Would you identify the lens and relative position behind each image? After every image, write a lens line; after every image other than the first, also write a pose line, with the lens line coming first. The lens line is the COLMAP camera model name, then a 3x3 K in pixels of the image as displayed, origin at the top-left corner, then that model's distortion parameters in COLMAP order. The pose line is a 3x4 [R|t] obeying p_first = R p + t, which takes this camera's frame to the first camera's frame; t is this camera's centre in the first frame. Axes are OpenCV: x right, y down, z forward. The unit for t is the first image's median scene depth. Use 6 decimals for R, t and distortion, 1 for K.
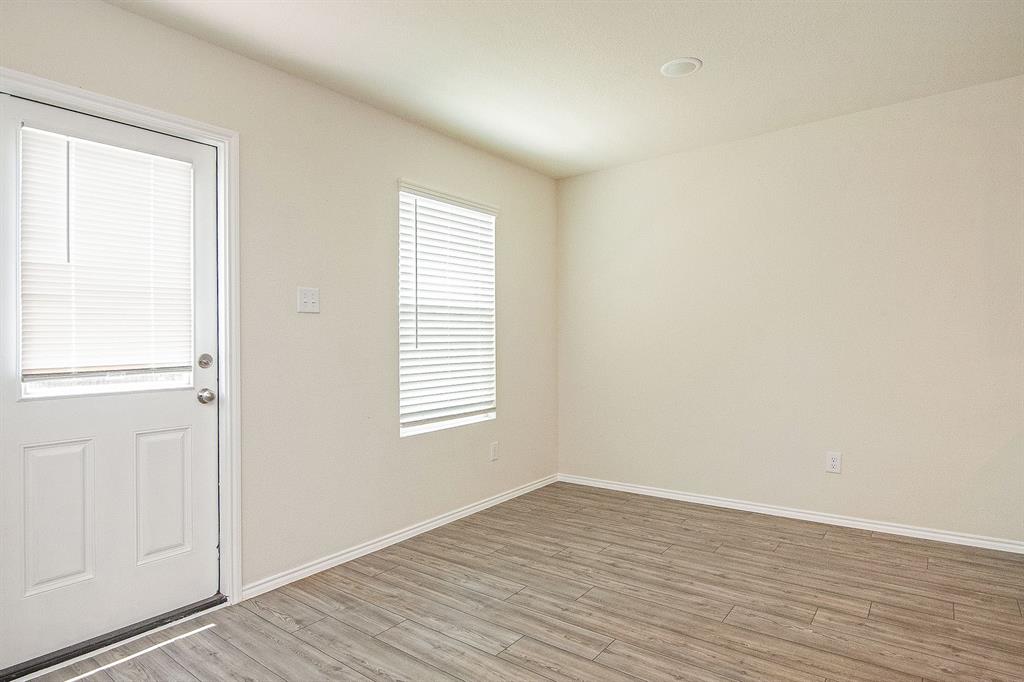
lens RADIAL K [[559.2, 0, 509.4], [0, 559.2, 345.1], [0, 0, 1]] dist [0.003730, 0.000565]
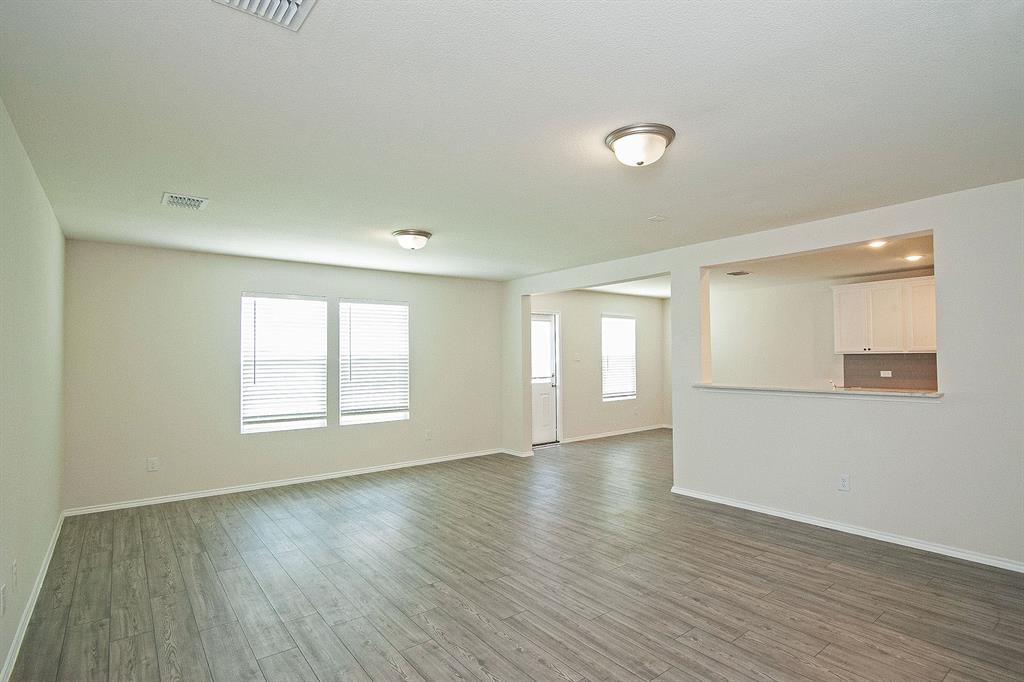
lens RADIAL K [[517.5, 0, 510.6], [0, 517.5, 336.8], [0, 0, 1]] dist [-0.016490, -0.003029]
pose [[0.961595, -0.010333, -0.274277, 0.088349], [-0.001683, 0.999050, -0.043538, -0.056482], [0.274466, 0.042327, 0.960665, -1.757417]]
